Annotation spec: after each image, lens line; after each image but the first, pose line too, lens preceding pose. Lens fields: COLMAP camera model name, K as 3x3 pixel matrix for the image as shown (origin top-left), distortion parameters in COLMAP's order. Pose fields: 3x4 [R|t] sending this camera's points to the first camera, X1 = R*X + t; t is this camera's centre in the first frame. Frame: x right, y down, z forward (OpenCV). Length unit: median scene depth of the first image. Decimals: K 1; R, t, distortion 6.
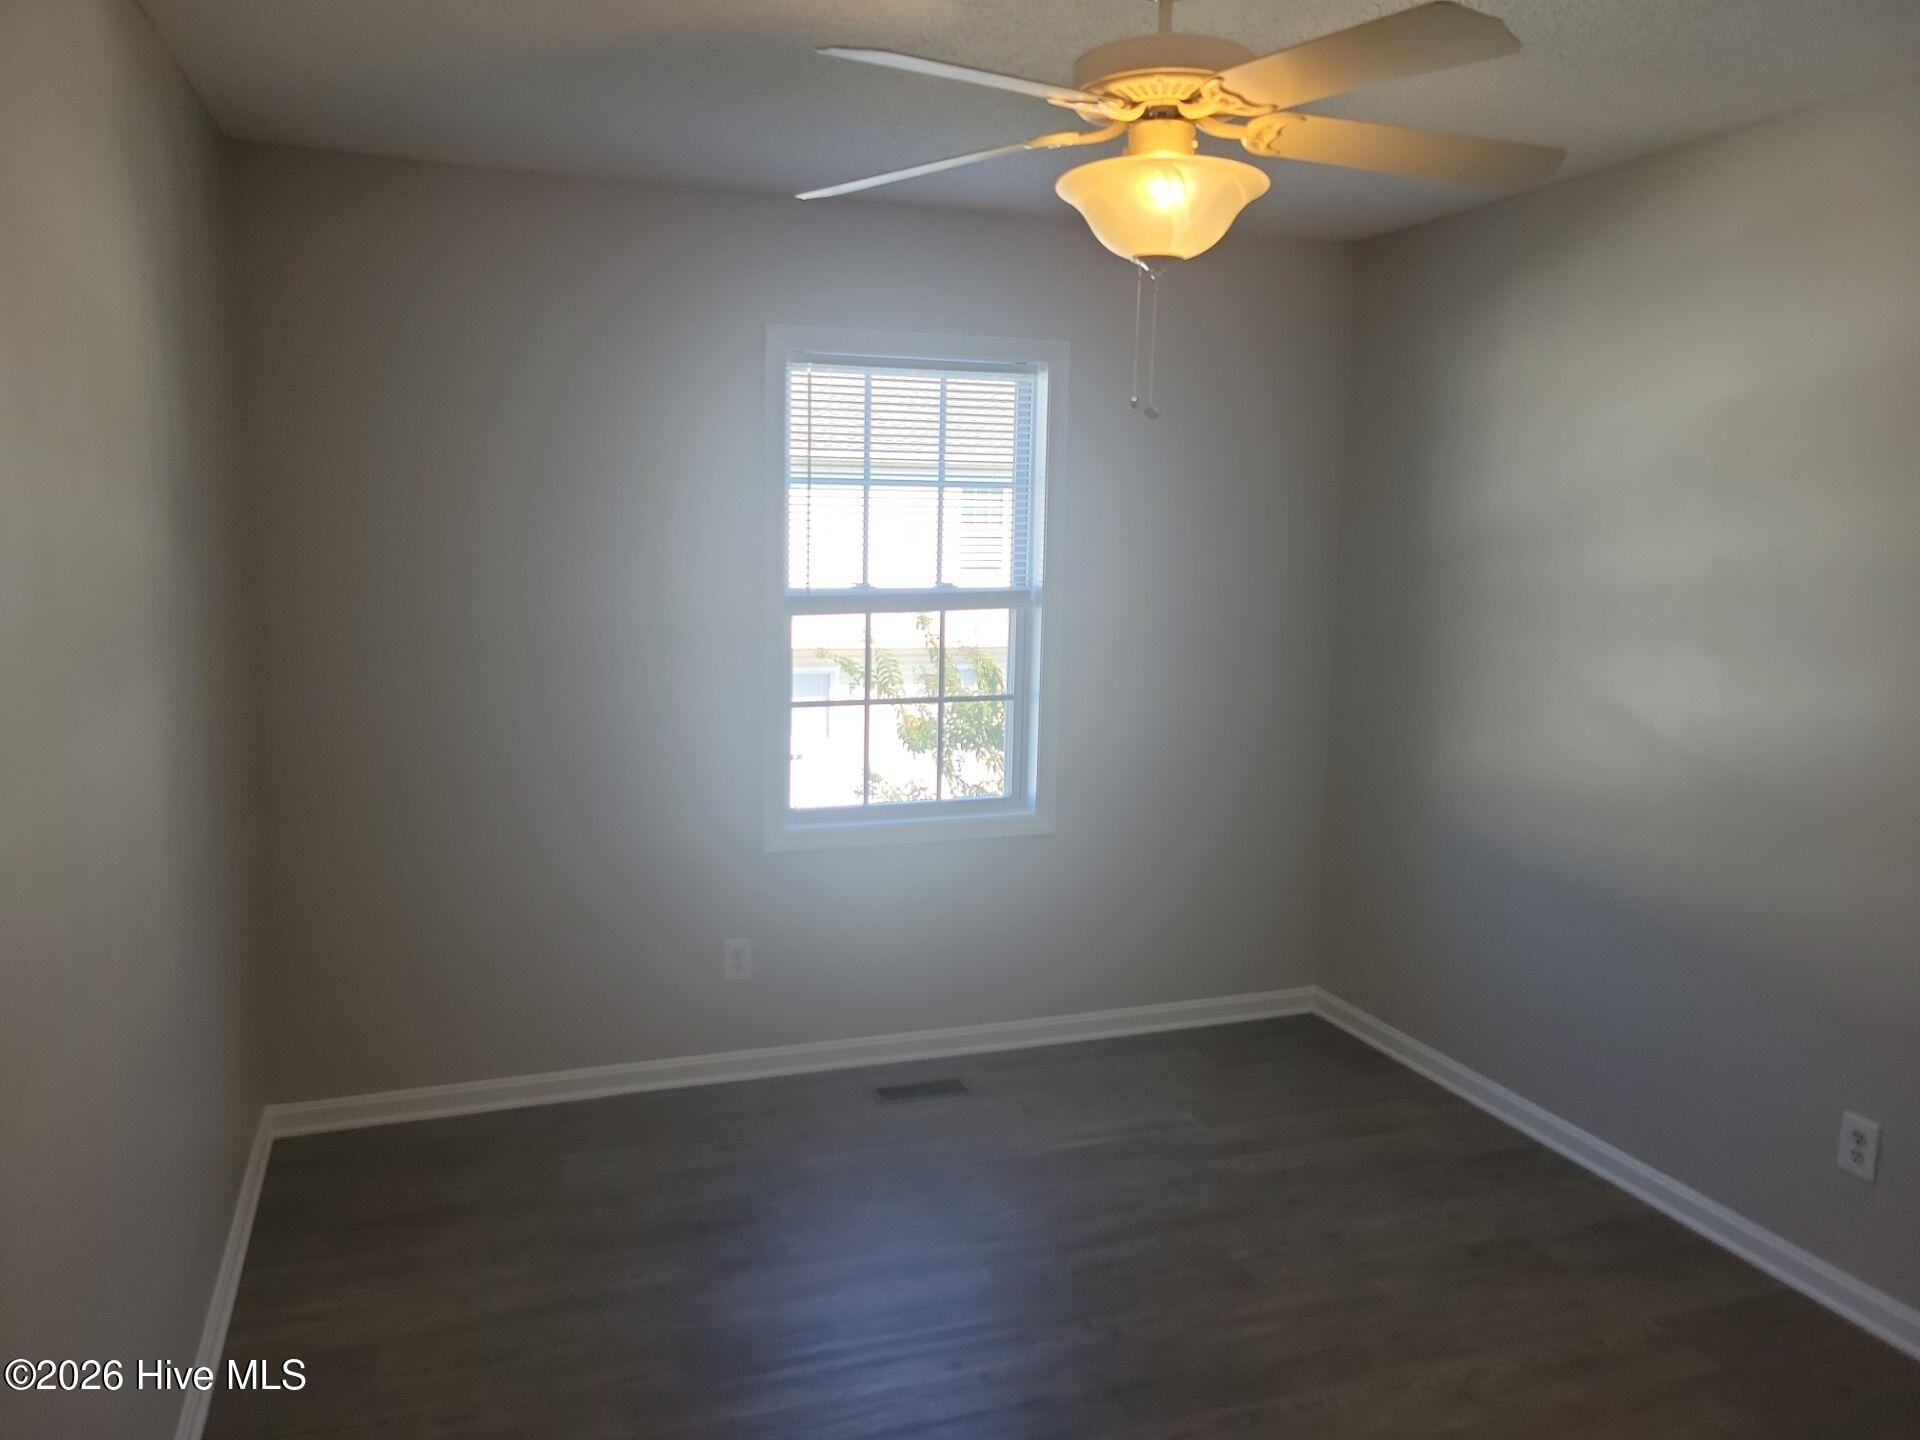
lens RADIAL K [[1453.7, 0, 951.8], [0, 1453.7, 721.9], [0, 0, 1]] dist [0.025577, -0.007171]
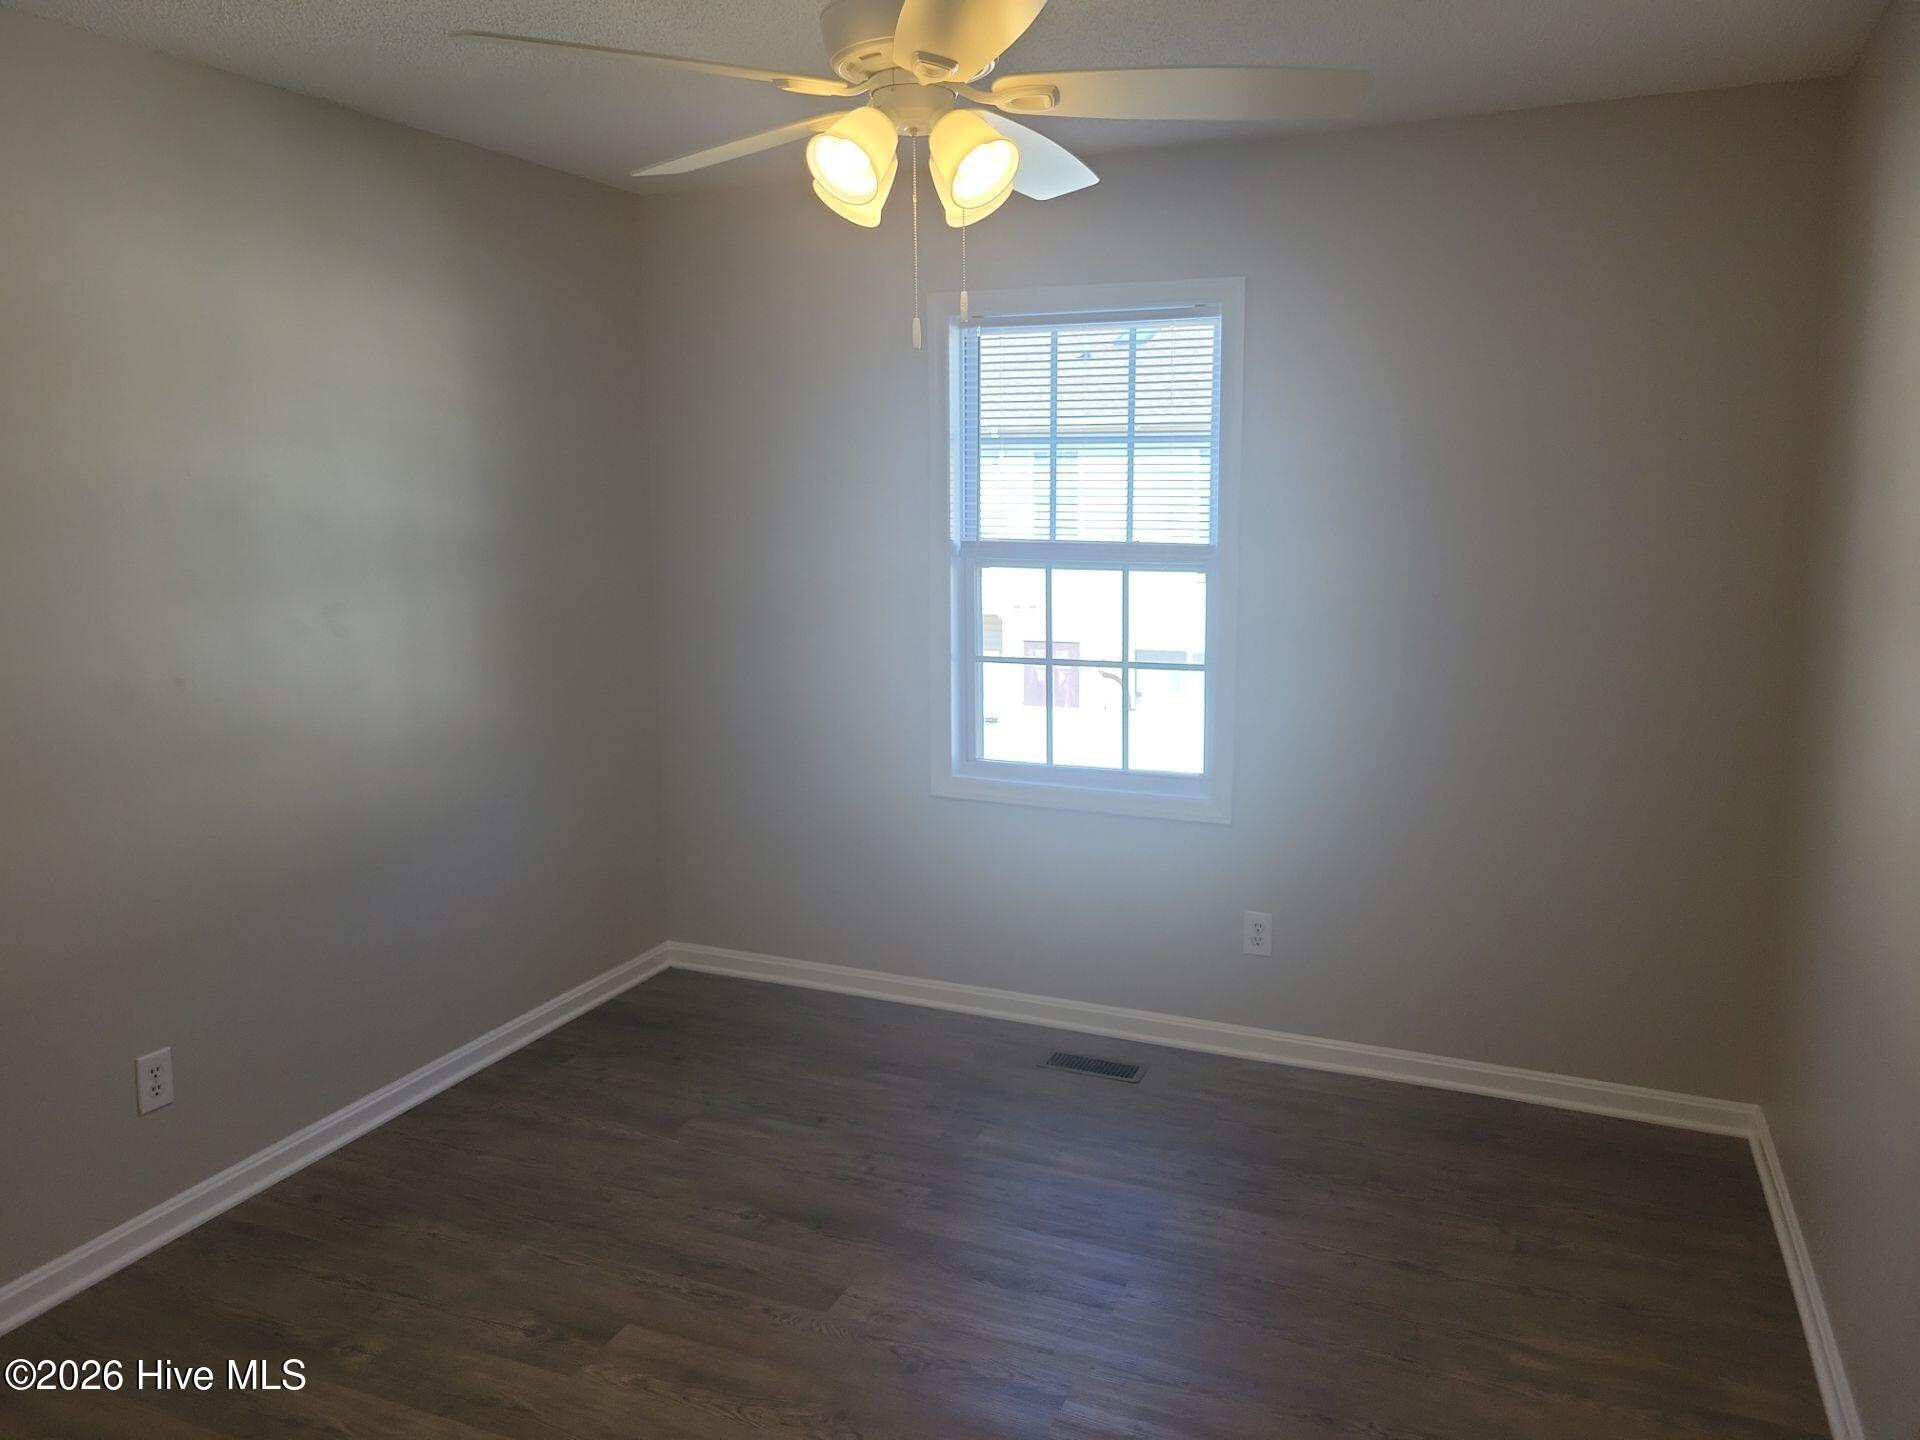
lens RADIAL K [[1453.7, 0, 951.2], [0, 1453.7, 713.4], [0, 0, 1]] dist [0.025577, -0.007171]
pose [[0.727357, 0.096168, -0.679488, 0.577540], [-0.087990, 0.995029, 0.046637, -0.019302], [0.680595, 0.025866, 0.732203, 0.226009]]
